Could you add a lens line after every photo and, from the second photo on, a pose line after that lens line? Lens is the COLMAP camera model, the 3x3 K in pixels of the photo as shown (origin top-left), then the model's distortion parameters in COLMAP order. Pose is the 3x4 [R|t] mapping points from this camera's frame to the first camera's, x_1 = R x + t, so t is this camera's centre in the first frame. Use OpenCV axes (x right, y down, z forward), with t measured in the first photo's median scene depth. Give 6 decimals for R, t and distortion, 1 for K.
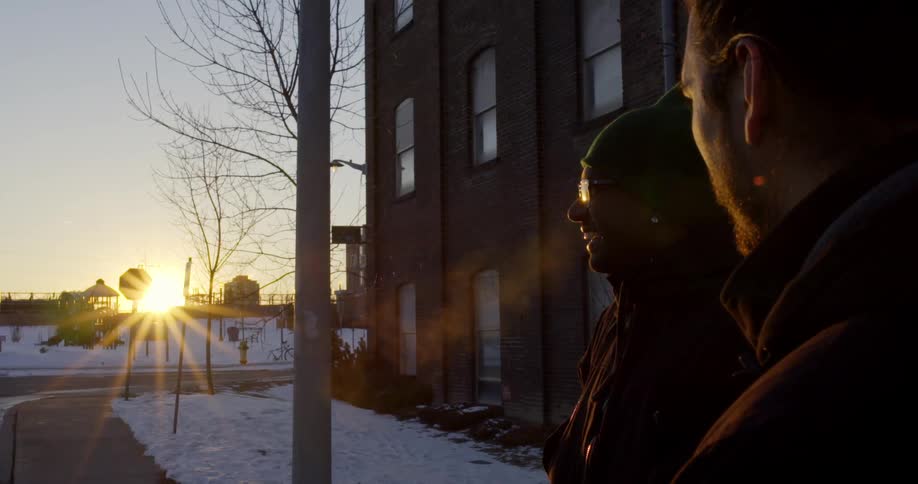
lens RADIAL K [[1139.2, 0, 459.0], [0, 1139.2, 242.0], [0, 0, 1]] dist [-0.376287, 1.132873]
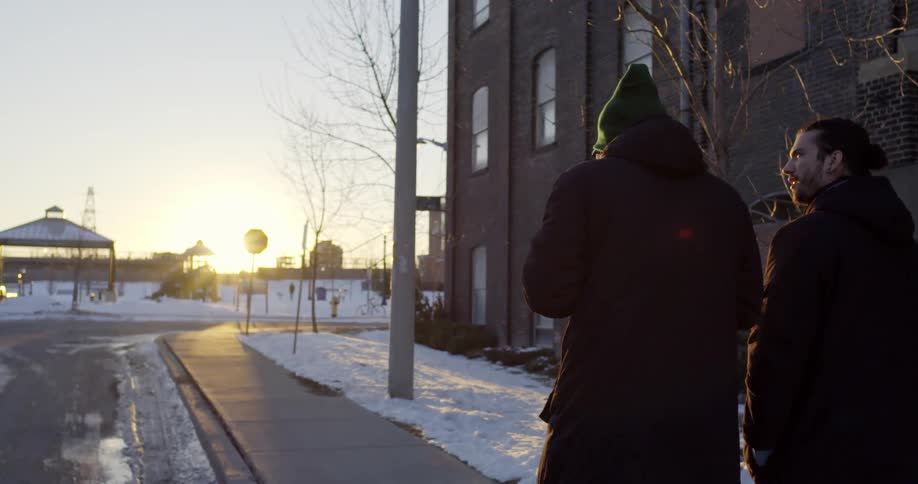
lens RADIAL K [[1139.2, 0, 459.0], [0, 1139.2, 242.0], [0, 0, 1]] dist [-0.376287, 1.132873]
pose [[0.997111, 0.020620, -0.073107, 0.018880], [-0.018540, 0.999407, 0.029021, -0.001350], [0.073662, -0.027581, 0.996902, -0.169529]]
